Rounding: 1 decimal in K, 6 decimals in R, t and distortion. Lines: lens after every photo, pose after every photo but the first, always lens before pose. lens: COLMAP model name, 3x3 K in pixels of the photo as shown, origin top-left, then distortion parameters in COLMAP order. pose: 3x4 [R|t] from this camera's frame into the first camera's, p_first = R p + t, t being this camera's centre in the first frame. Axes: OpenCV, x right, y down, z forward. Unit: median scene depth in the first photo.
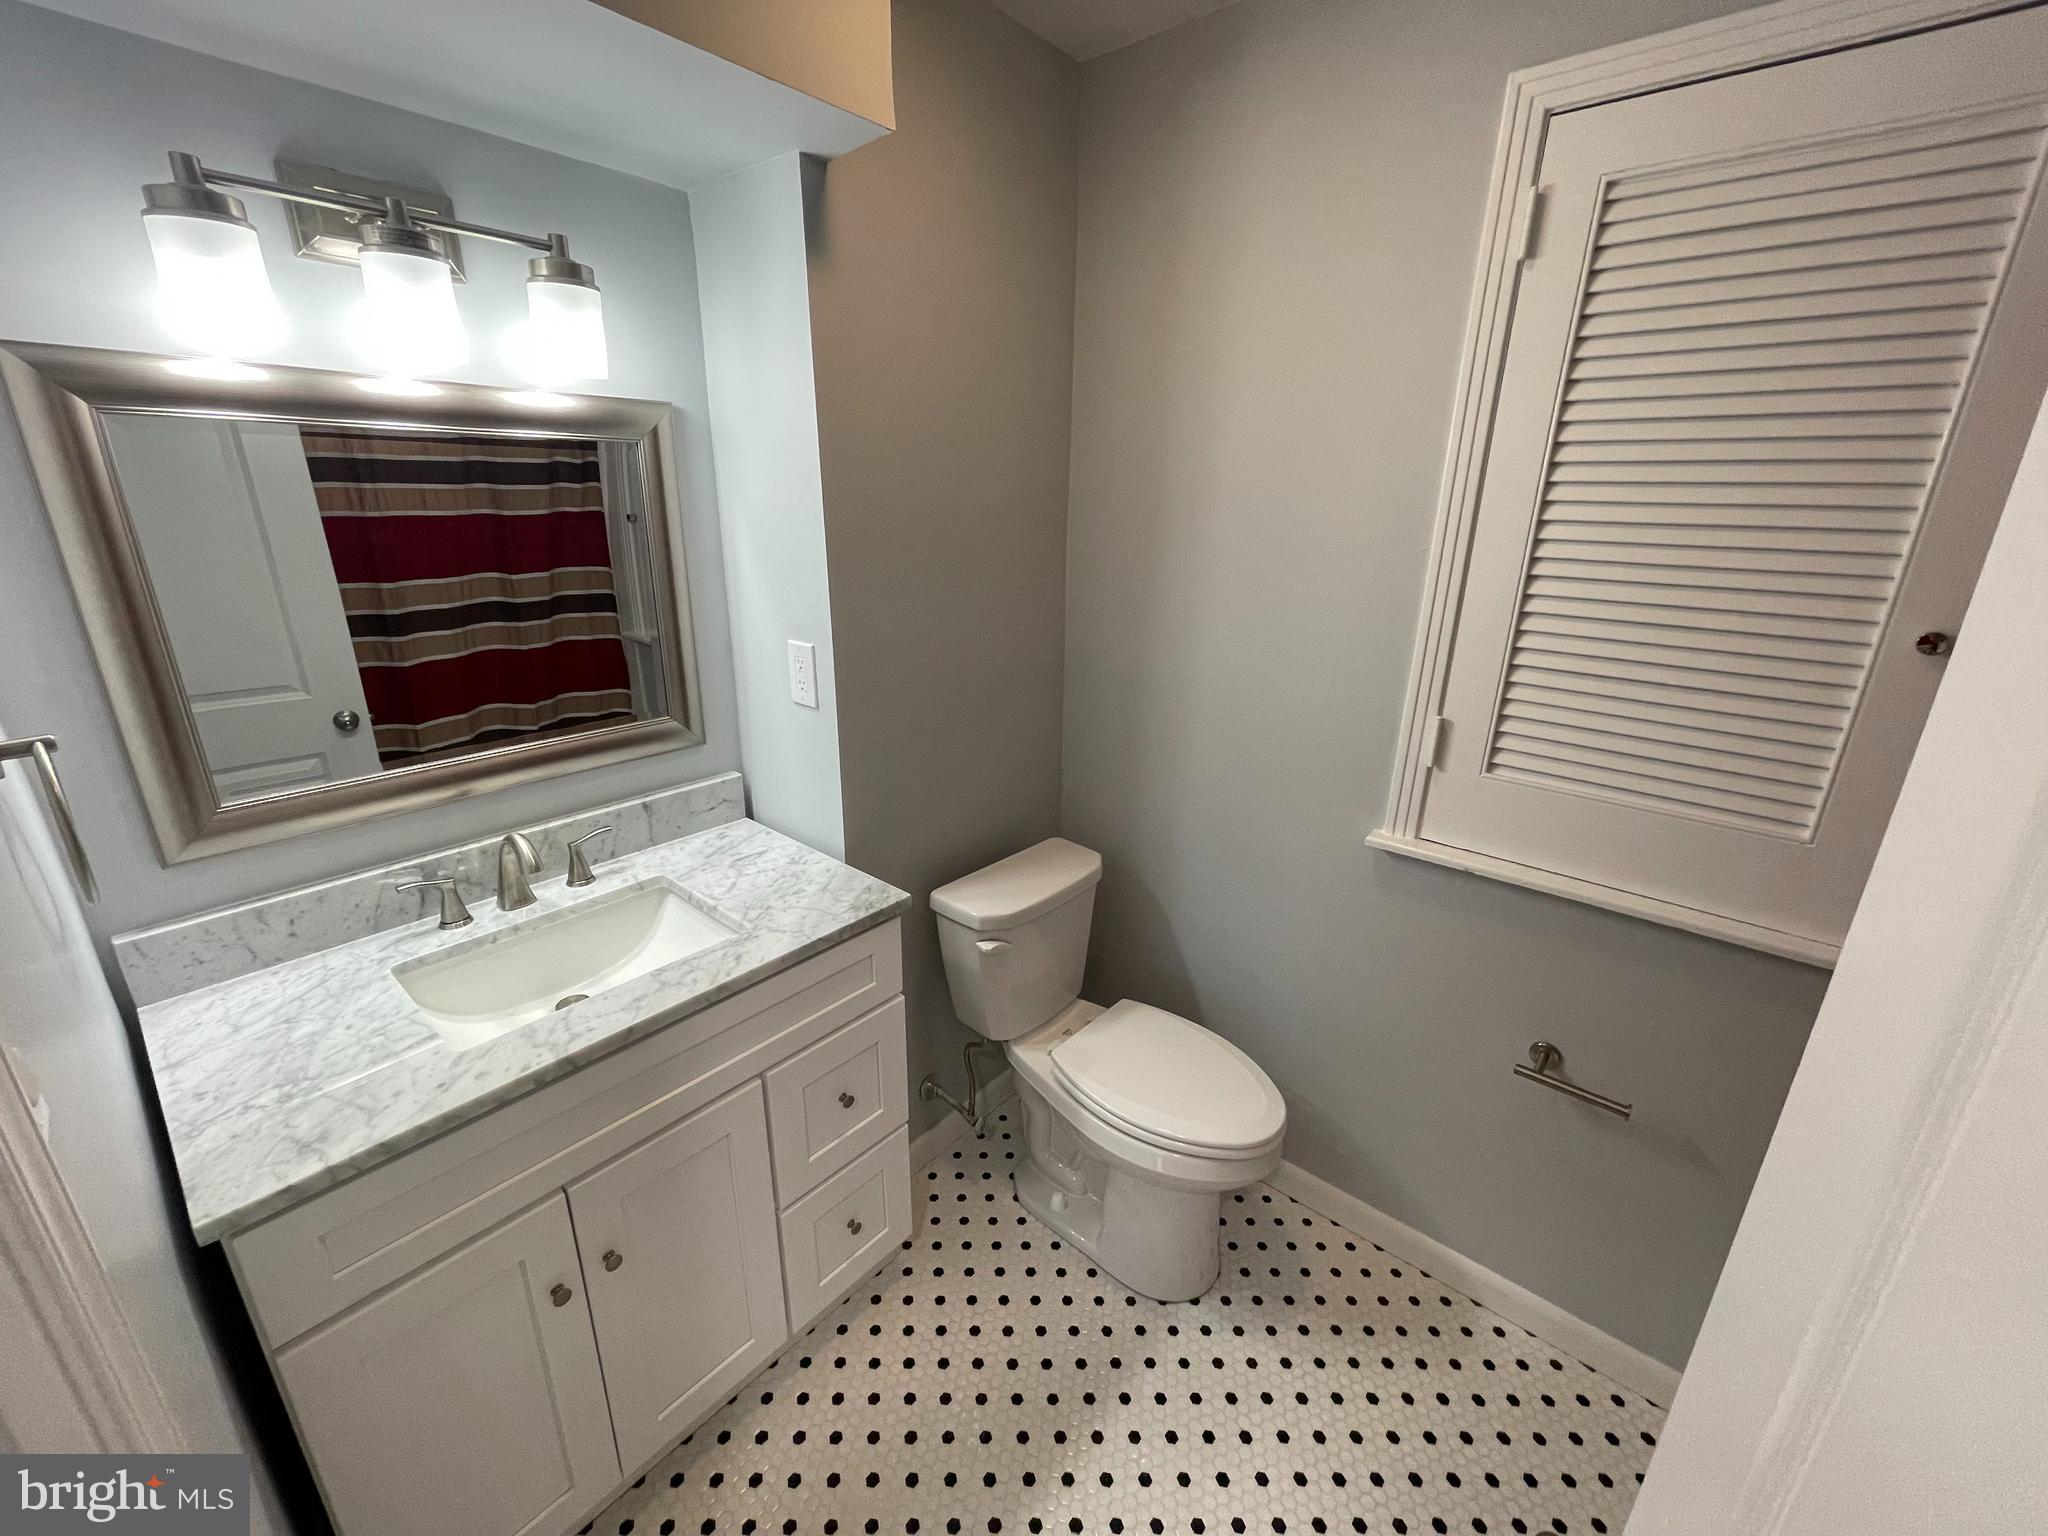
lens RADIAL K [[824.0, 0, 1037.1], [0, 824.0, 759.6], [0, 0, 1]] dist [-0.002287, 0.000085]
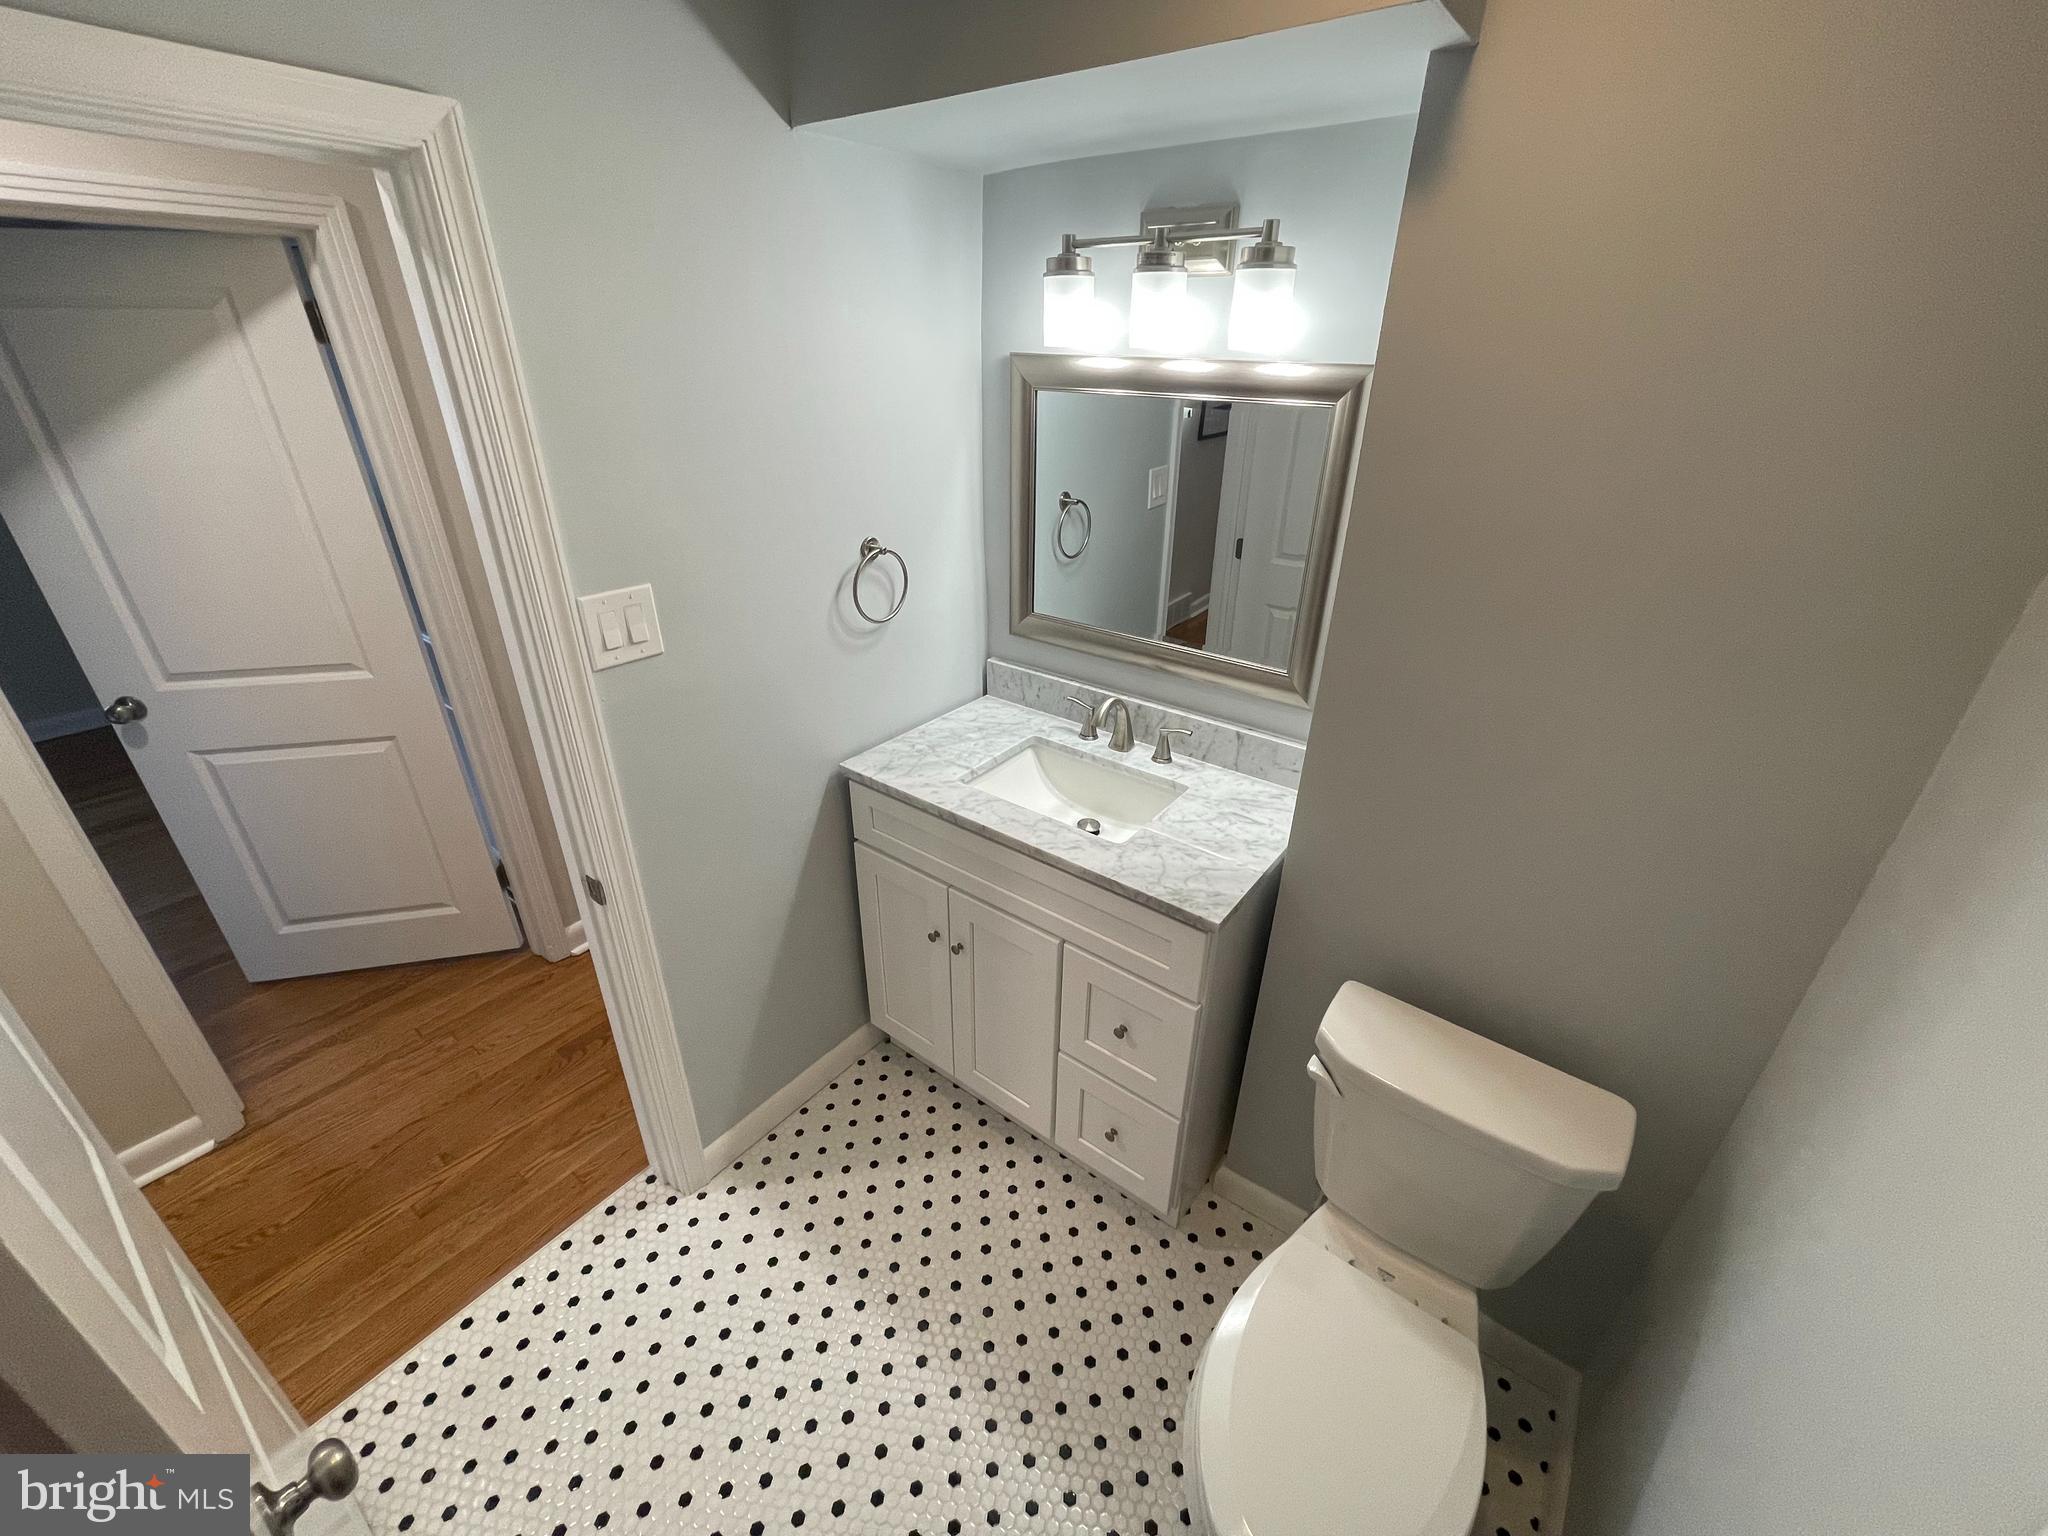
lens RADIAL K [[824.0, 0, 1031.6], [0, 824.0, 761.4], [0, 0, 1]] dist [-0.002287, 0.000085]
pose [[0.058217, 0.433823, -0.899115, 0.643506], [-0.333569, 0.857331, 0.392064, -0.311742], [0.940926, 0.277093, 0.194621, 0.622744]]
